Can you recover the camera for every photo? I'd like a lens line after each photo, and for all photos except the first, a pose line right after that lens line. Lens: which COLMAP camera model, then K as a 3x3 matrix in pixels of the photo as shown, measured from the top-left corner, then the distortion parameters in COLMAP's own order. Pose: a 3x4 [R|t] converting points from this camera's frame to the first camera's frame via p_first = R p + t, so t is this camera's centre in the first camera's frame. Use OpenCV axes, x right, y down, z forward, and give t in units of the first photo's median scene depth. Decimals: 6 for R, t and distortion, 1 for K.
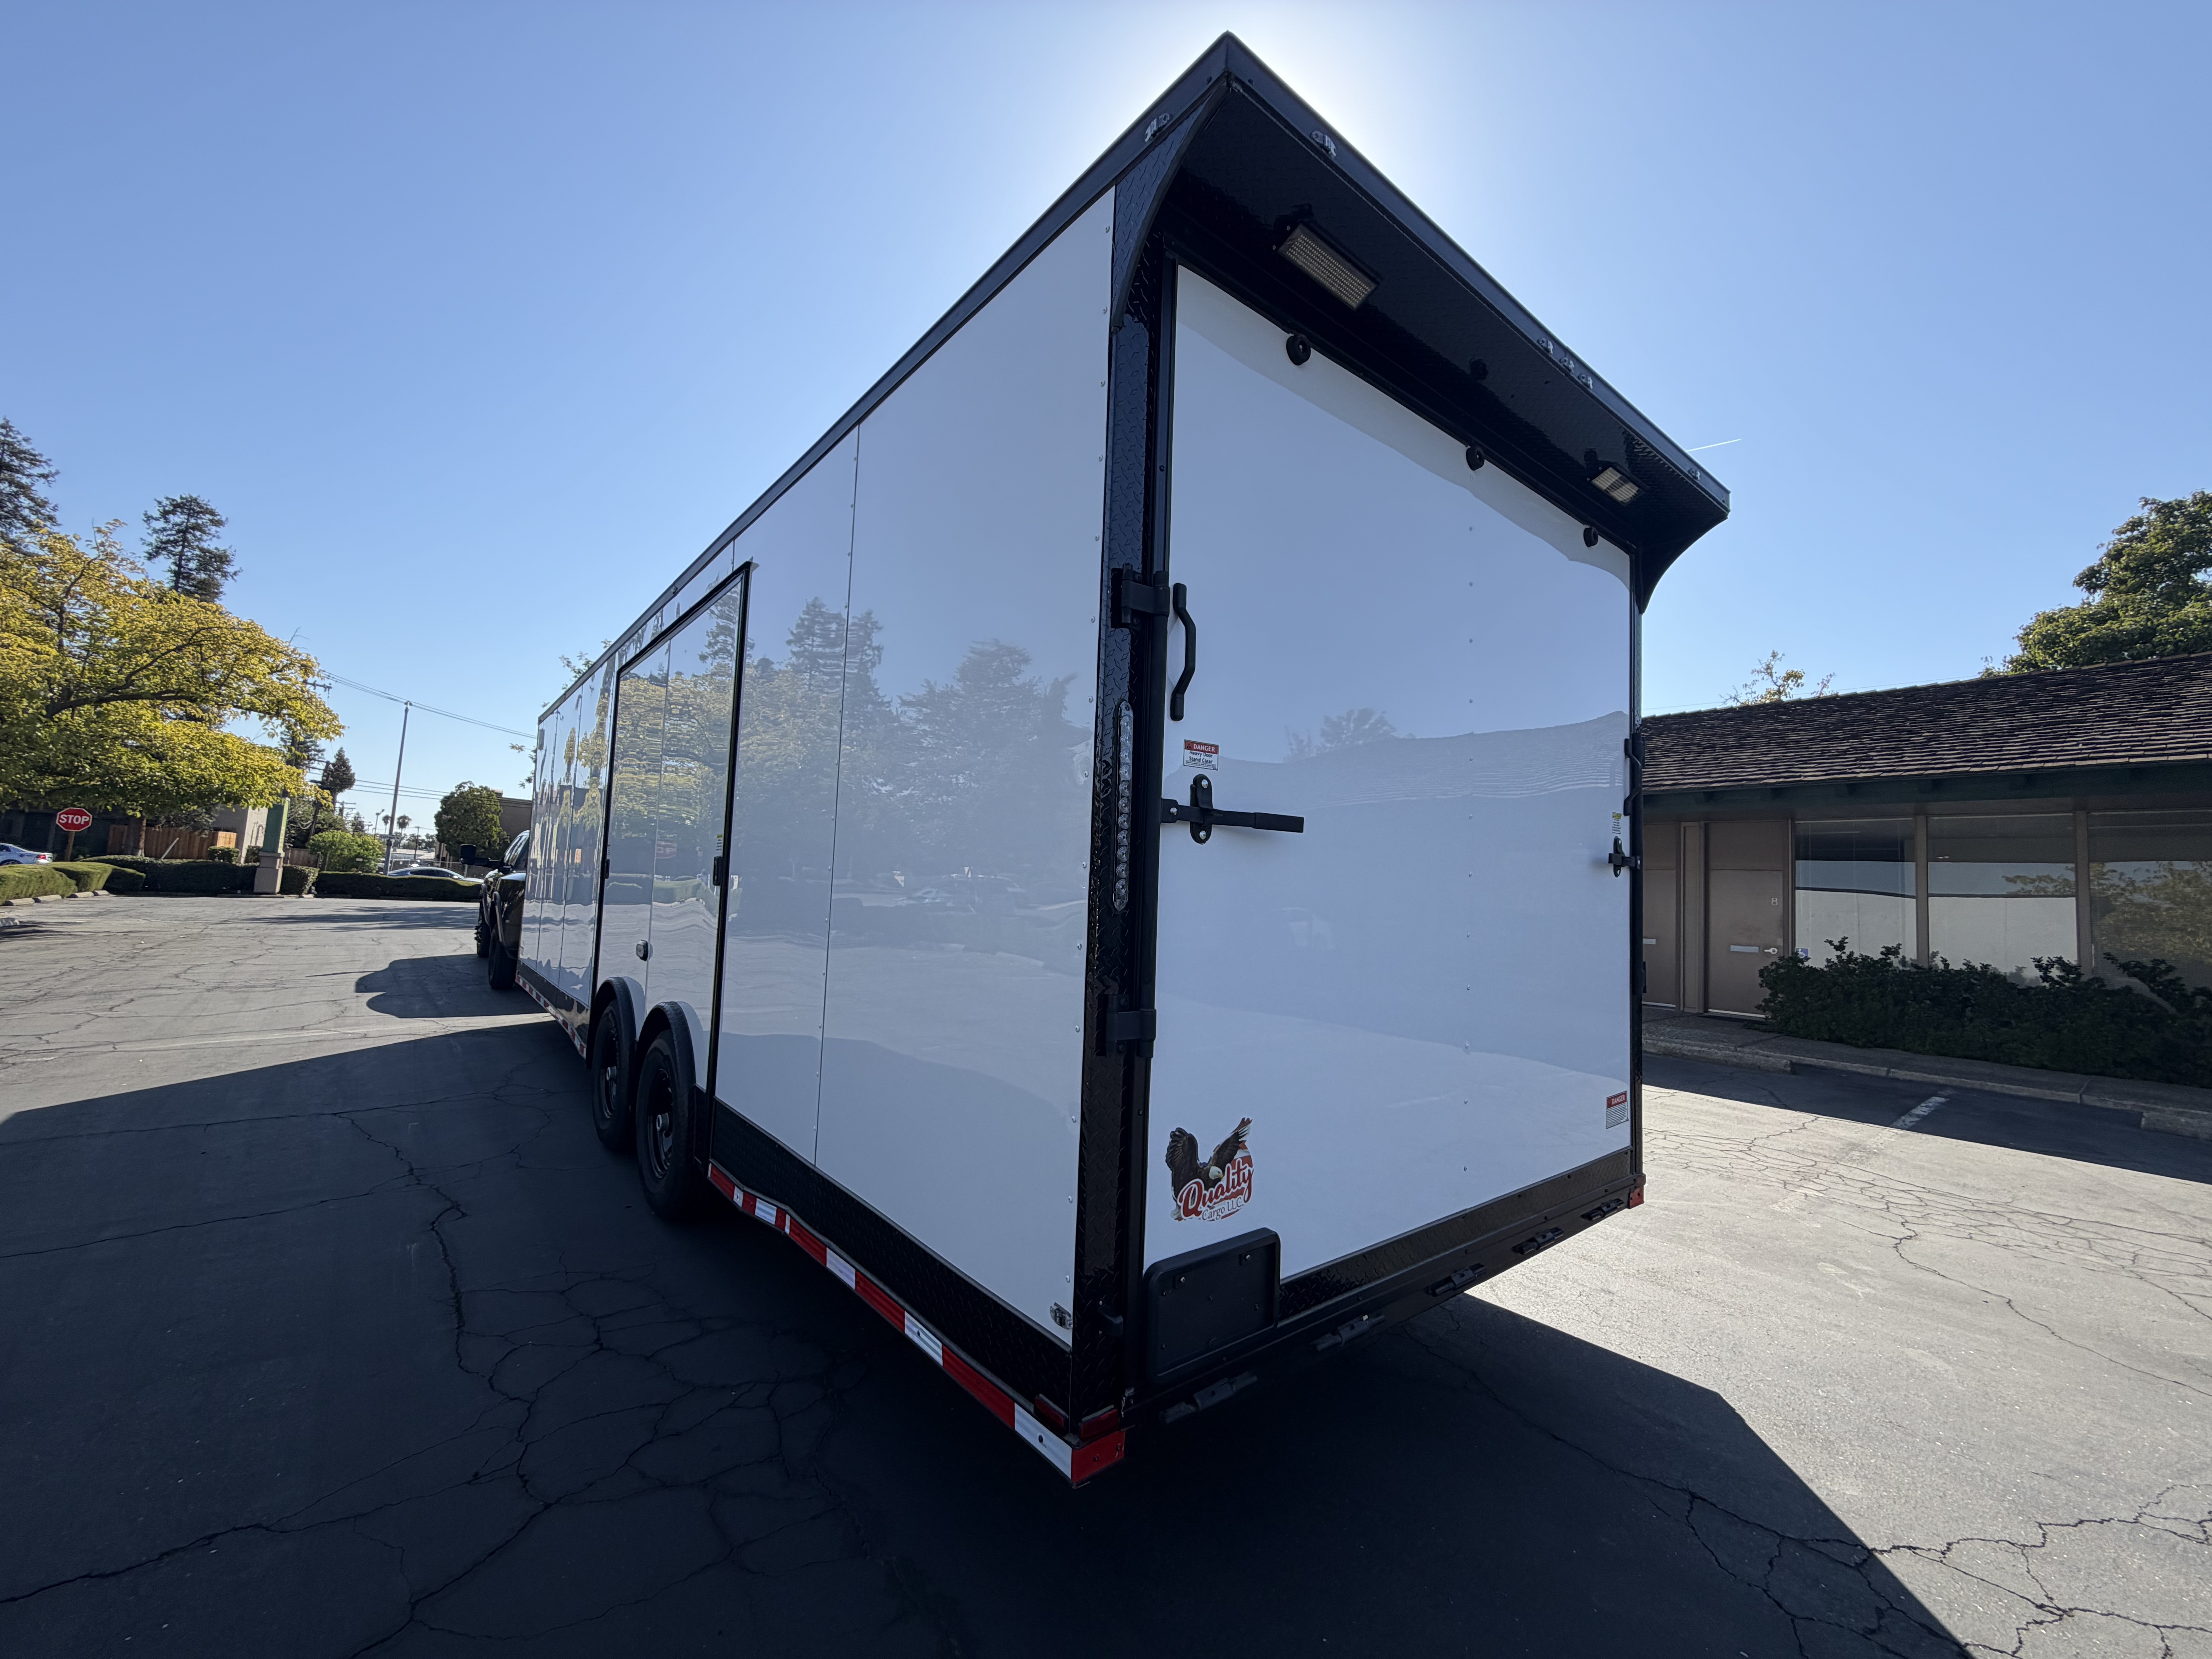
lens RADIAL K [[884.3, 0, 1101.1], [0, 884.3, 827.0], [0, 0, 1]] dist [0.001033, 0.000434]
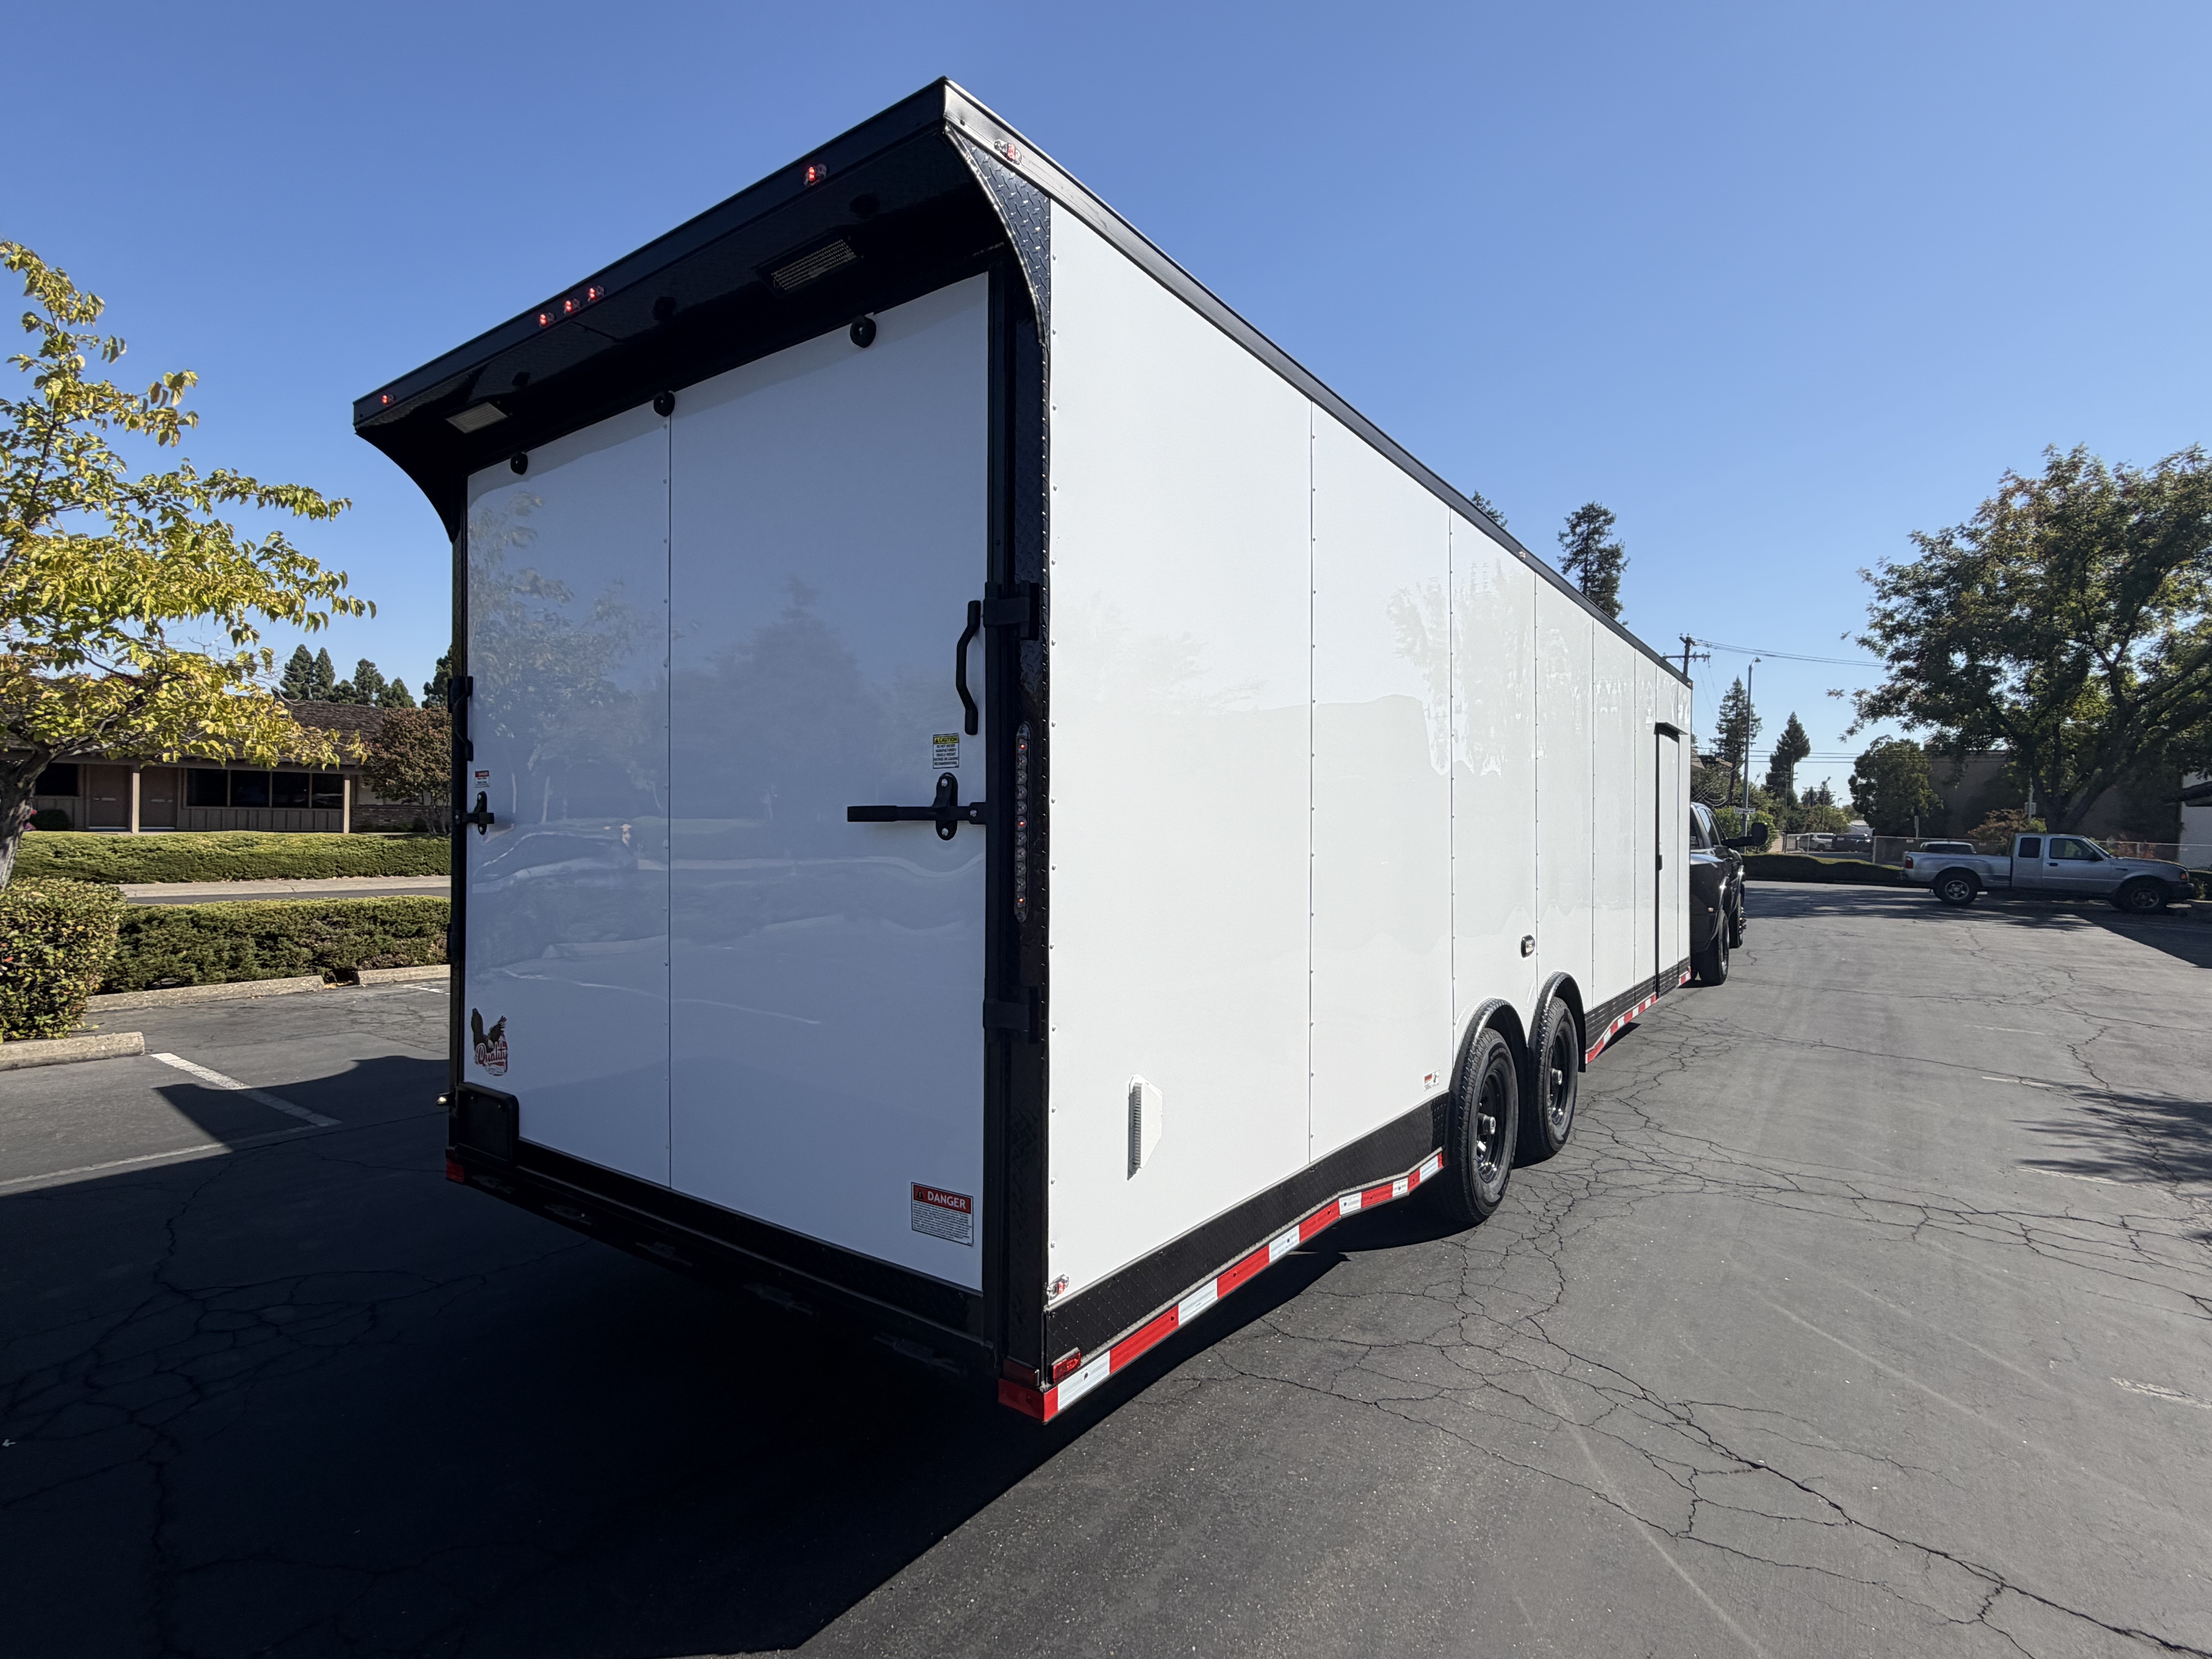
lens RADIAL K [[1087.8, 0, 1103.0], [0, 1087.8, 827.6], [0, 0, 1]] dist [0.004469, 0.000777]
pose [[0.264340, -0.037314, -0.963707, 1.373384], [0.069069, 0.997418, -0.019674, 0.072164], [0.961953, -0.061361, 0.266235, 0.930016]]
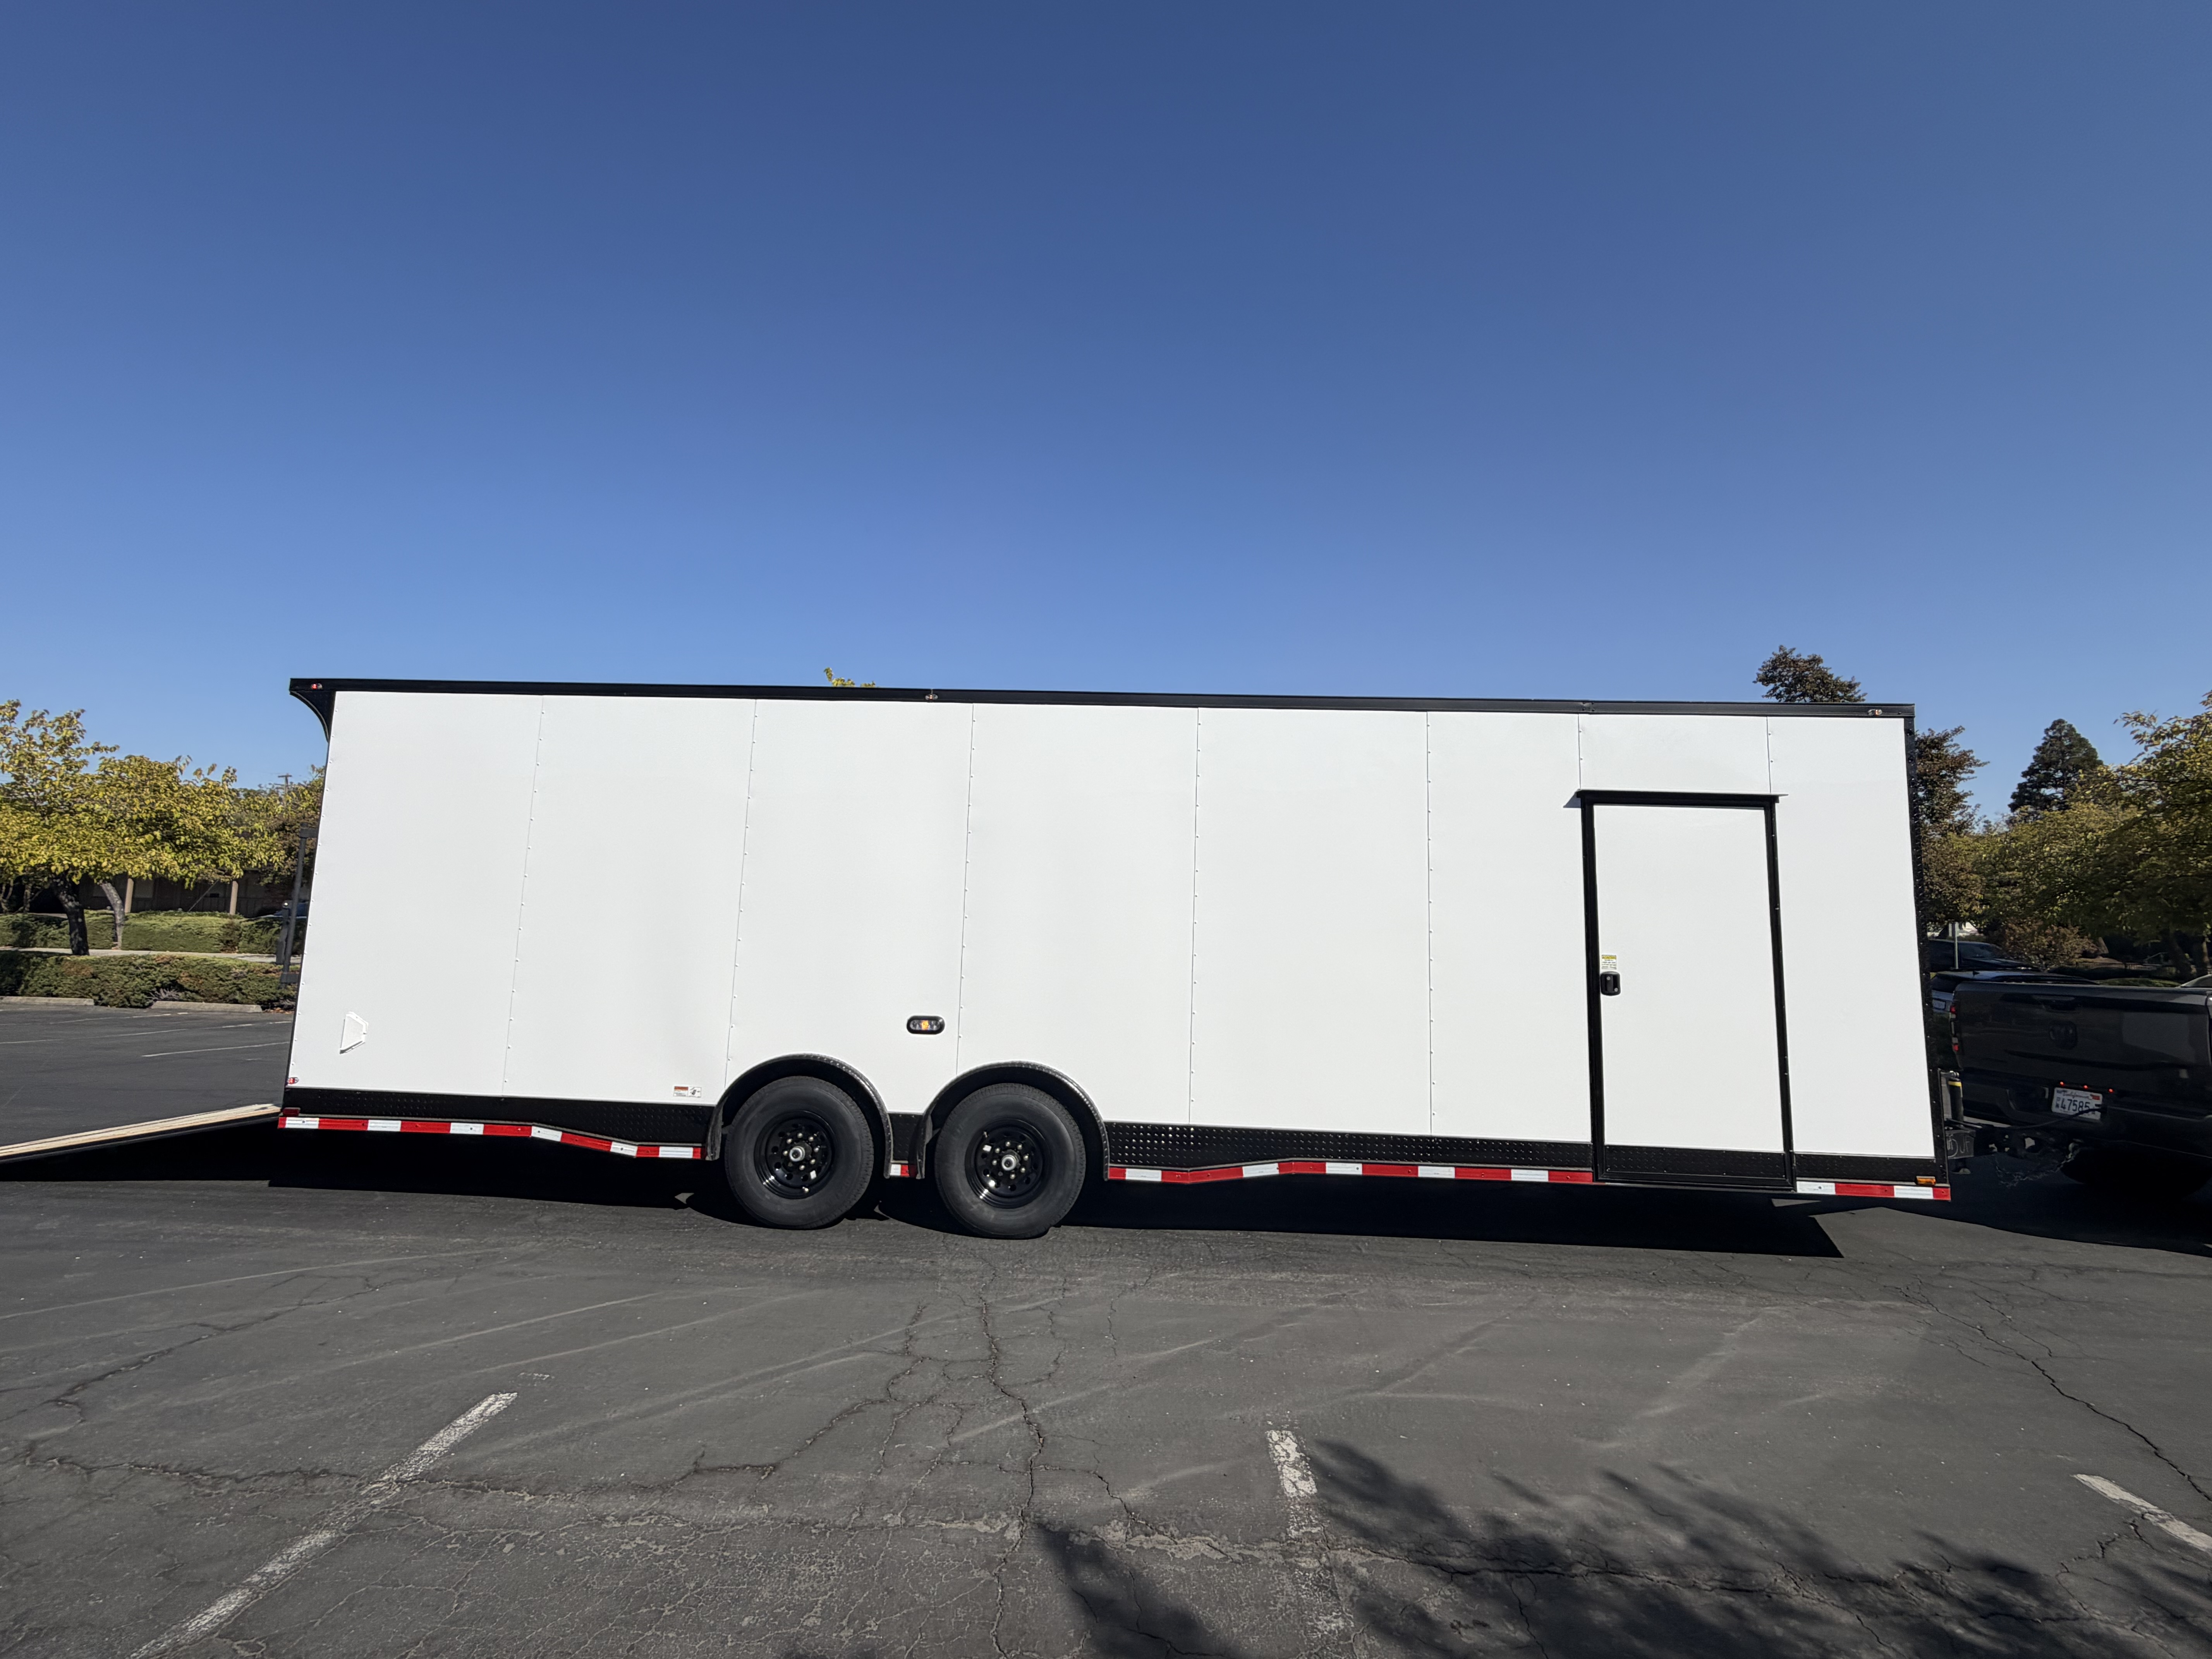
lens RADIAL K [[967.4, 0, 1108.4], [0, 967.4, 825.3], [0, 0, 1]] dist [0.002915, 0.000469]
pose [[-0.660569, -0.148051, -0.736023, 1.028164], [-0.001278, 0.980584, -0.196097, 0.256437], [0.750764, -0.128594, -0.647933, 3.399625]]
